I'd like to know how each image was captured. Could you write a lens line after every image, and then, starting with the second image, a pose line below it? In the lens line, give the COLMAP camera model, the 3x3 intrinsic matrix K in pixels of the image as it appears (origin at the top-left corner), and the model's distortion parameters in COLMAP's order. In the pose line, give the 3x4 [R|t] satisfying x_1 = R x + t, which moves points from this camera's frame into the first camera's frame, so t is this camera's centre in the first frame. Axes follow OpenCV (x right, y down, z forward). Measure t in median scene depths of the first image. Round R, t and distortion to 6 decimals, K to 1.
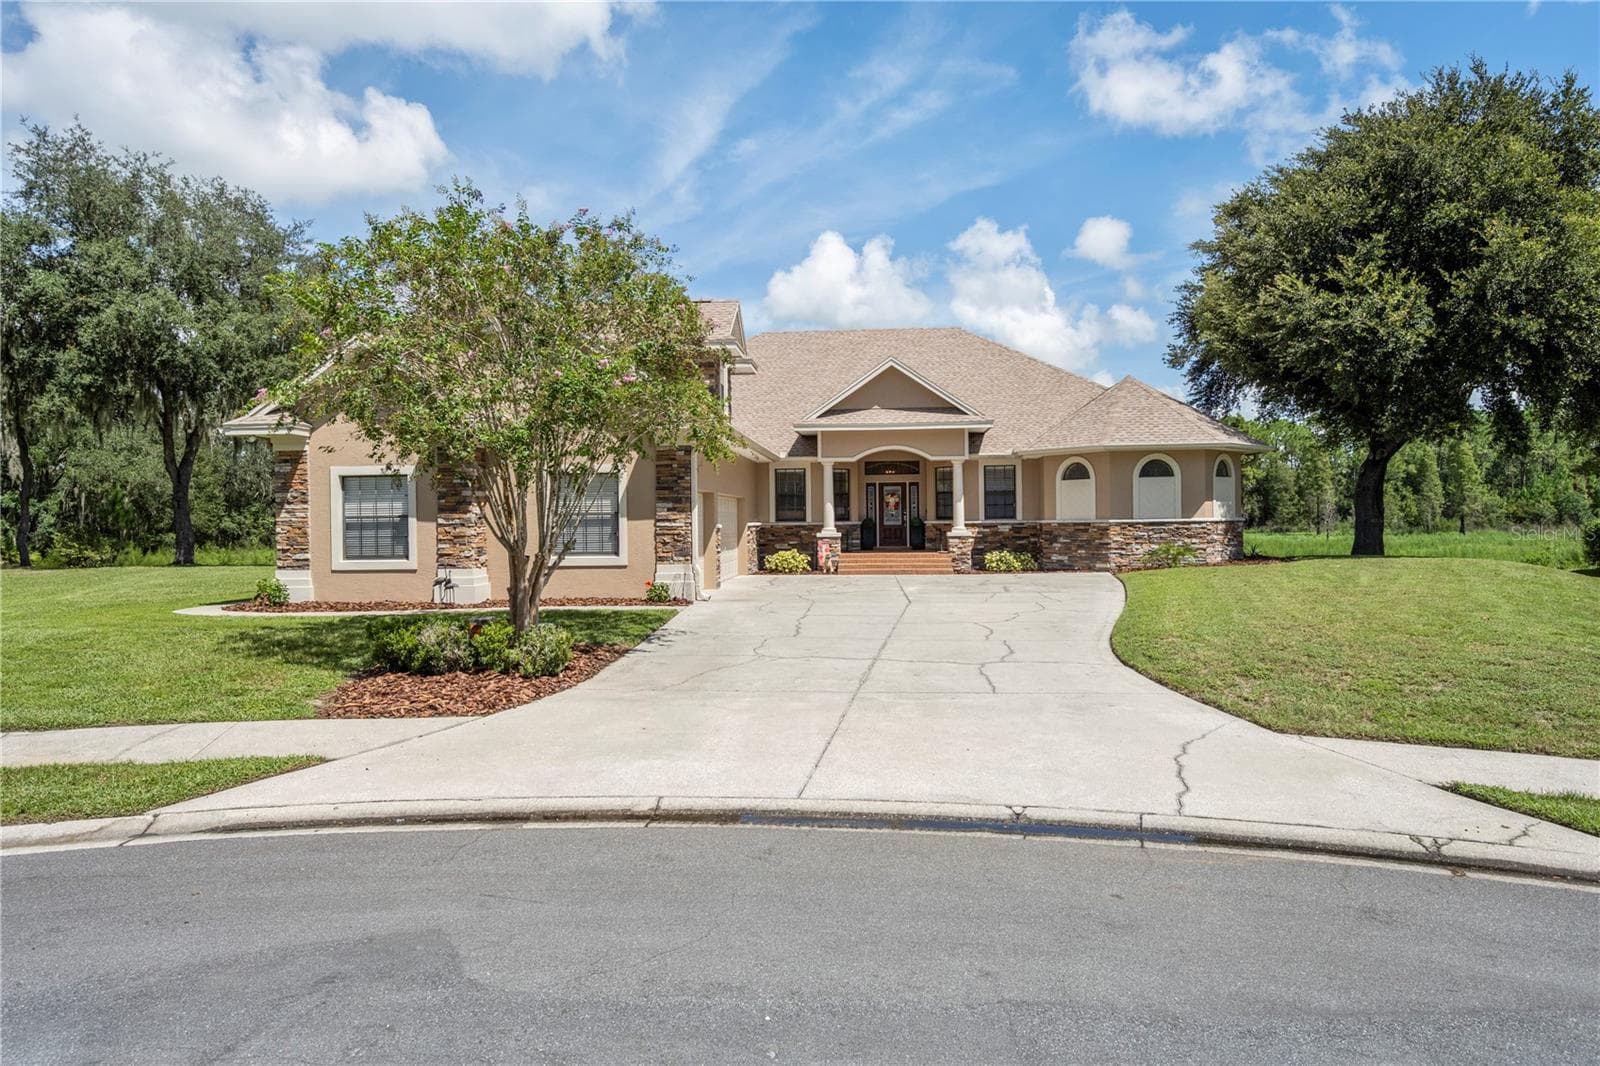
lens RADIAL K [[985.6, 0, 802.8], [0, 985.6, 530.1], [0, 0, 1]] dist [-0.003372, 0.000068]
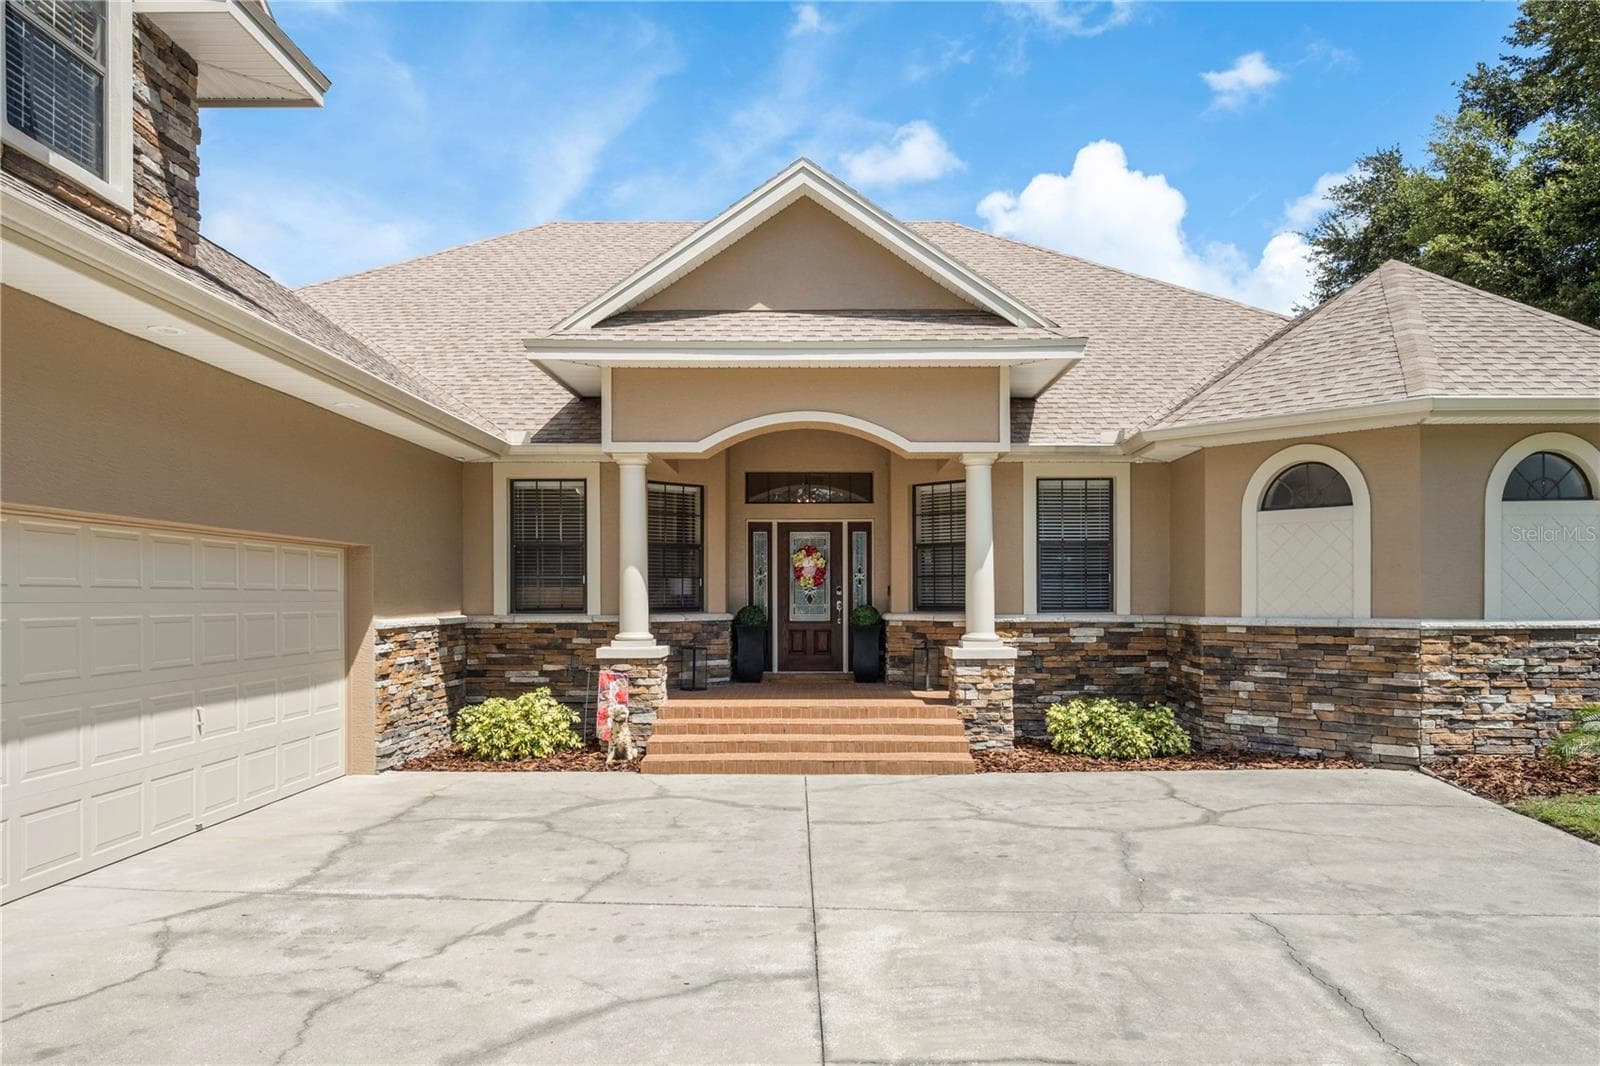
lens RADIAL K [[1089.3, 0, 820.3], [0, 1089.3, 599.4], [0, 0, 1]] dist [-0.001606, 0.000001]
pose [[0.996454, 0.009045, 0.083653, 0.067512], [-0.008361, 0.999929, -0.008523, -0.013140], [-0.083724, 0.007793, 0.996458, 0.635632]]
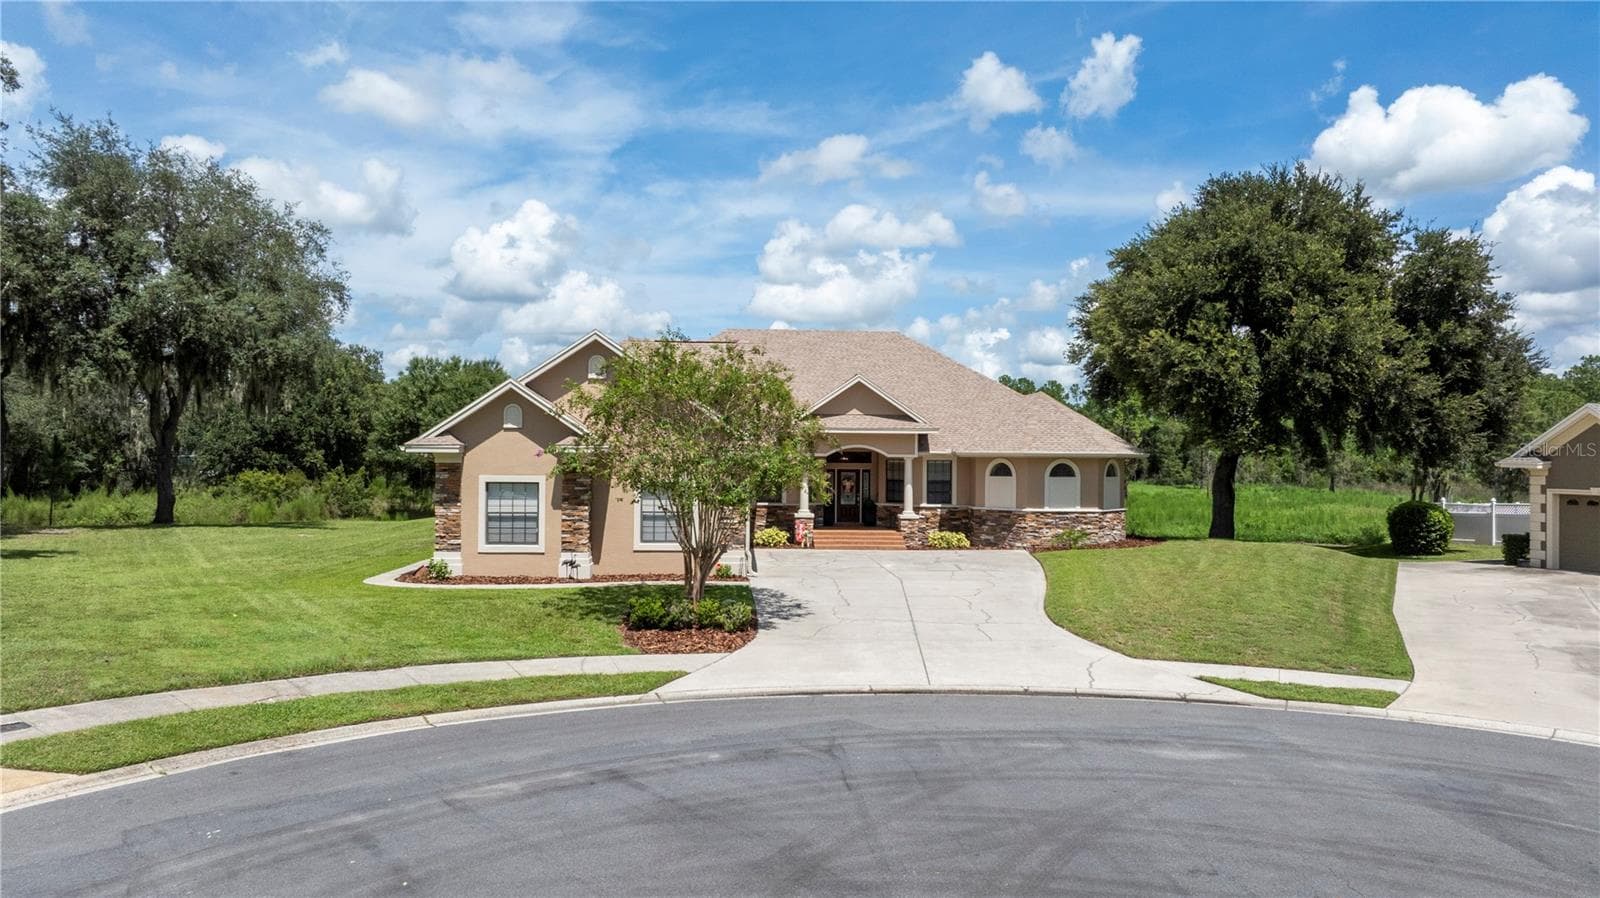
lens RADIAL K [[1118.9, 0, 811.3], [0, 1118.9, 439.5], [0, 0, 1]] dist [-0.010939, -0.001891]
pose [[0.989816, 0.023950, 0.140321, -0.175072], [-0.020751, 0.999491, -0.024222, -0.060687], [-0.140830, 0.021064, 0.989810, -0.409976]]
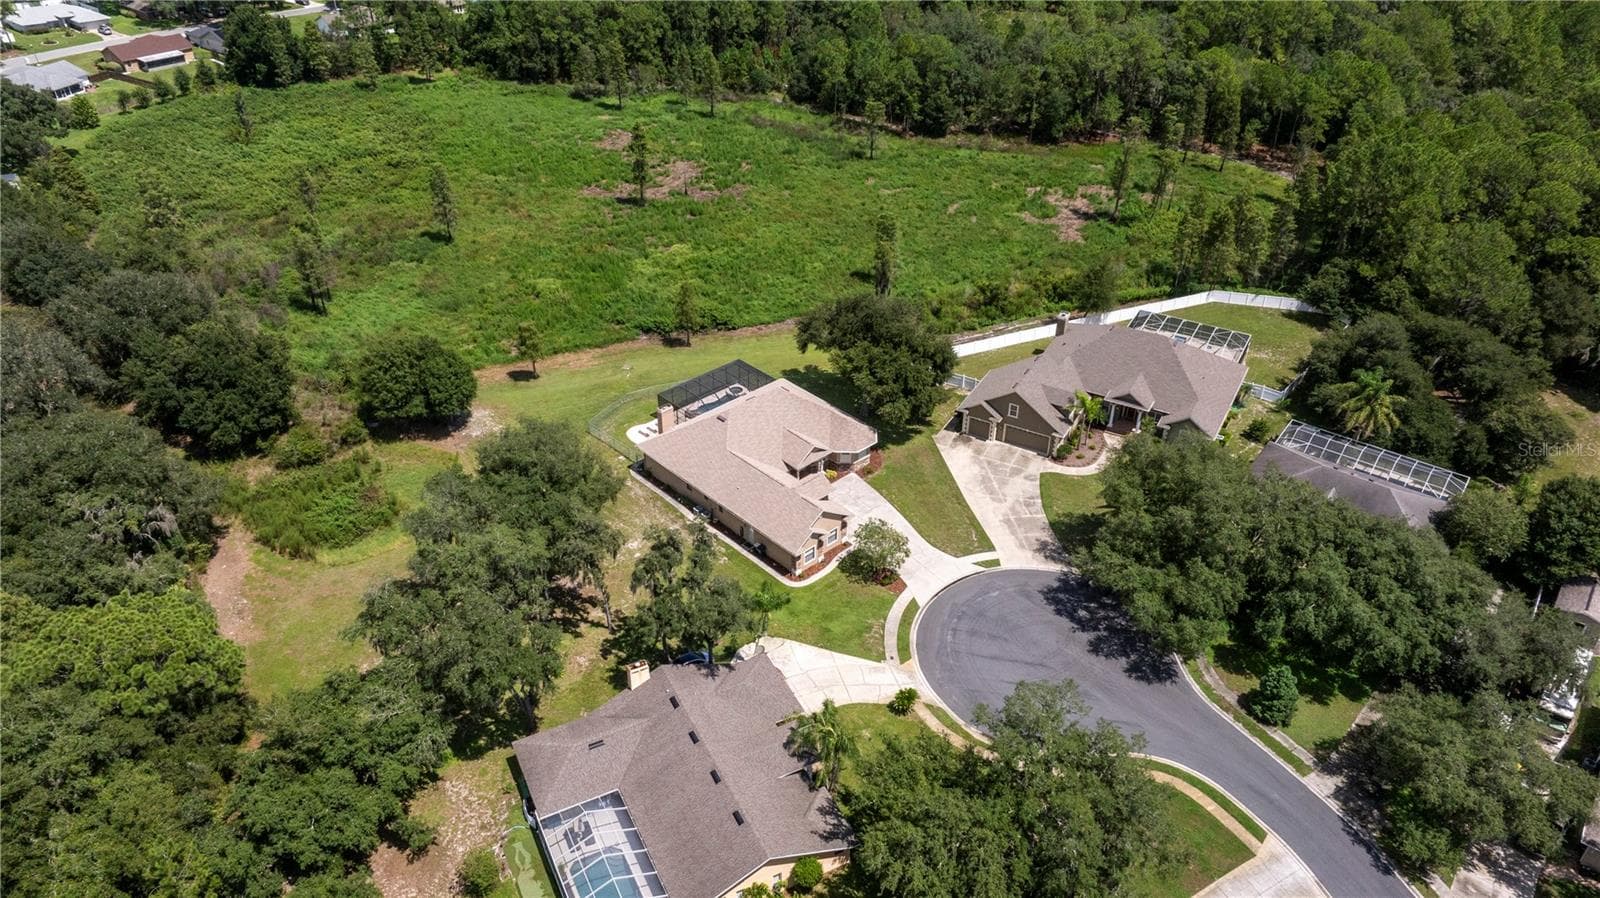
lens RADIAL K [[1120.1, 0, 800.0], [0, 1120.1, 449.0], [0, 0, 1]] dist [-0.003027, -0.001800]
pose [[0.676228, -0.392045, 0.623712, -2.915585], [-0.012232, 0.840546, 0.541602, -2.741877], [-0.736591, -0.373876, 0.563605, -1.585536]]
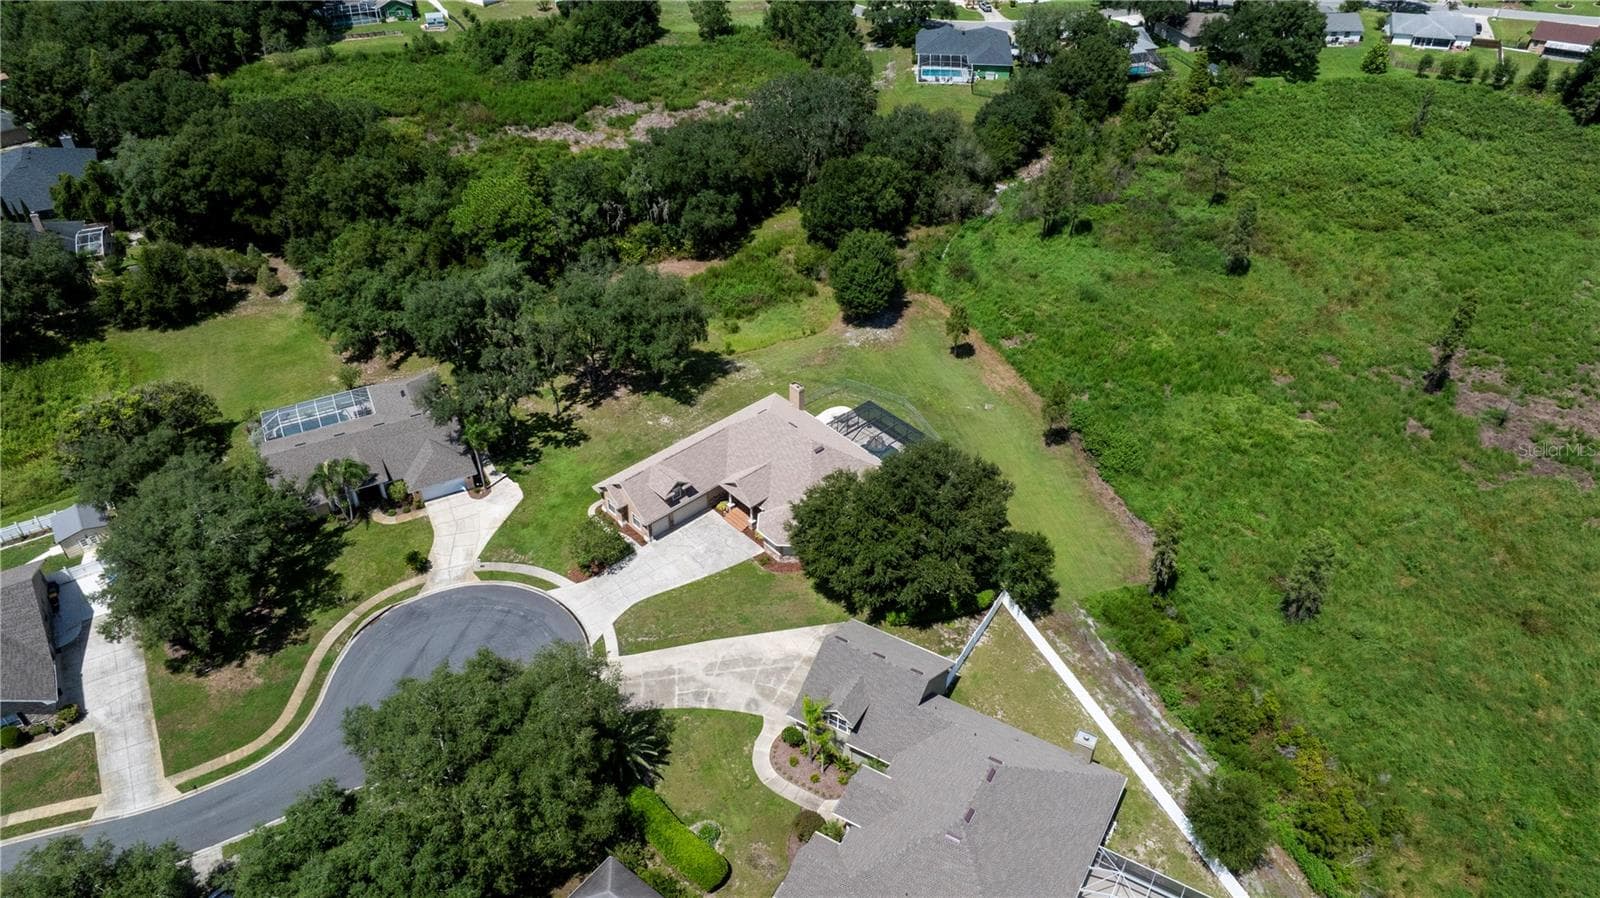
lens RADIAL K [[1118.9, 0, 811.3], [0, 1118.9, 439.5], [0, 0, 1]] dist [-0.010939, -0.001891]
pose [[0.728855, 0.426080, -0.535935, 2.743820], [-0.015085, 0.792569, 0.609595, -3.154461], [0.684502, -0.436222, 0.584096, -1.364412]]
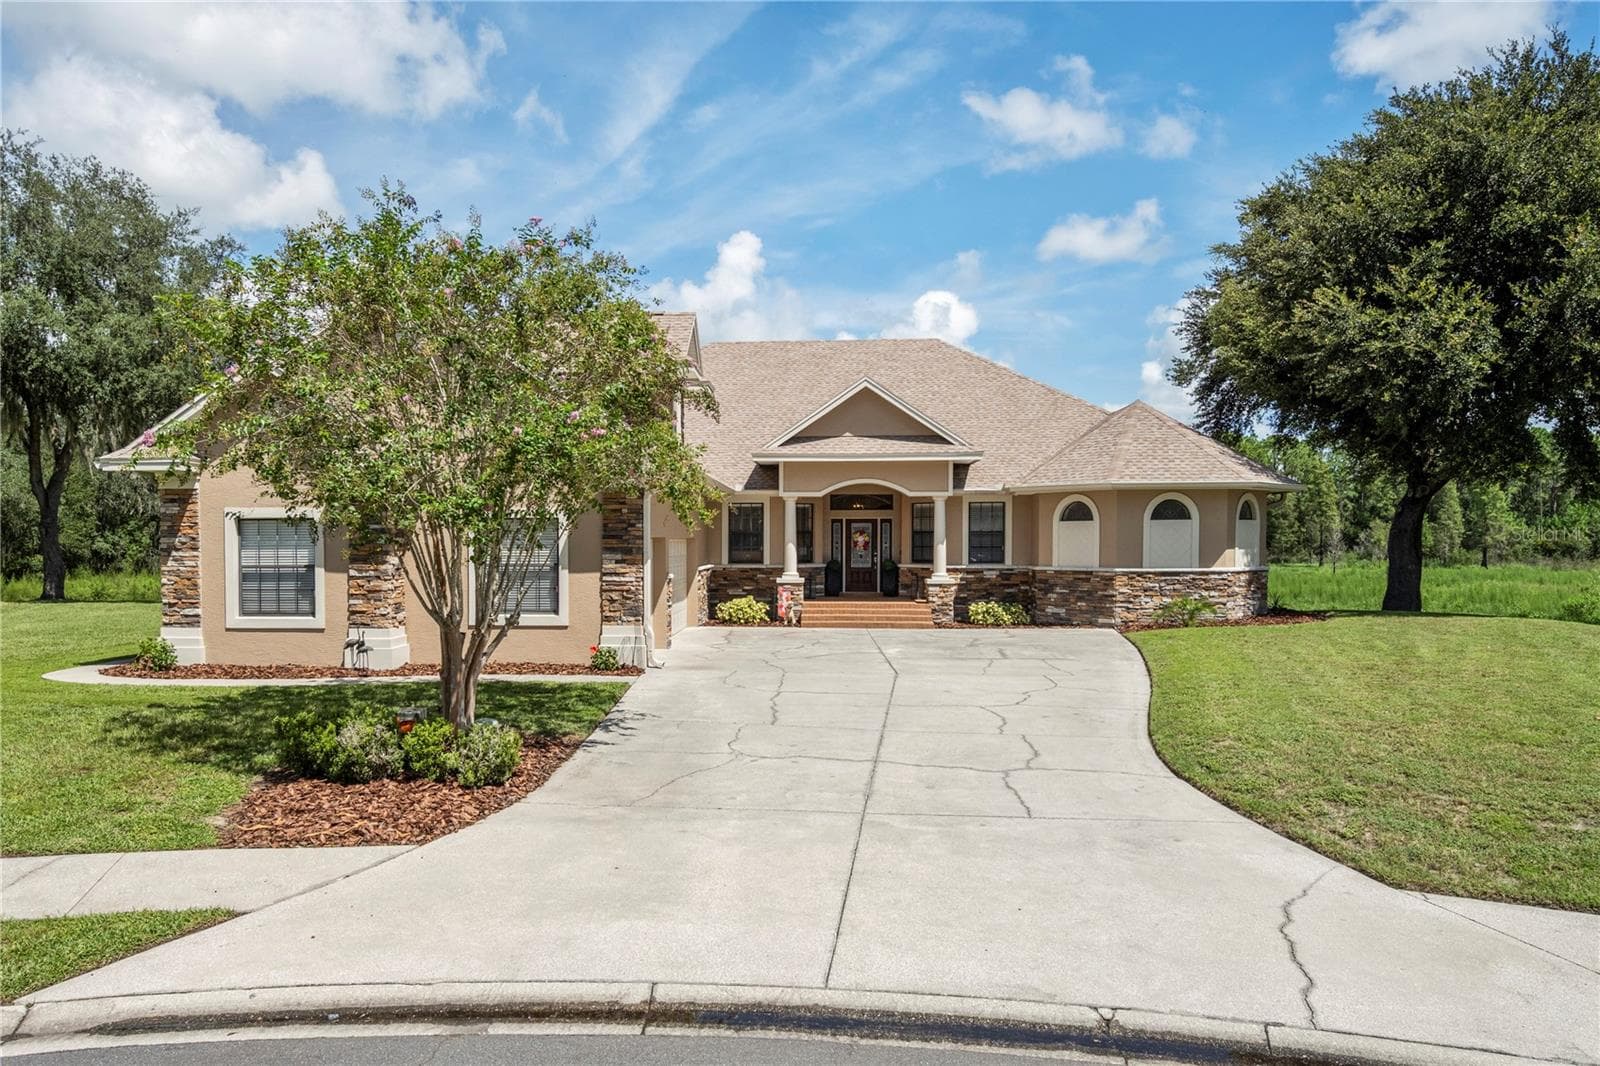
lens RADIAL K [[1097.9, 0, 732.1], [0, 1097.9, 577.2], [0, 0, 1]] dist [-0.004134, 0.004874]
pose [[0.999924, 0.010932, -0.005633, -0.021306], [-0.010795, 0.999660, 0.023740, -0.022235], [0.005891, -0.023677, 0.999702, 0.030169]]
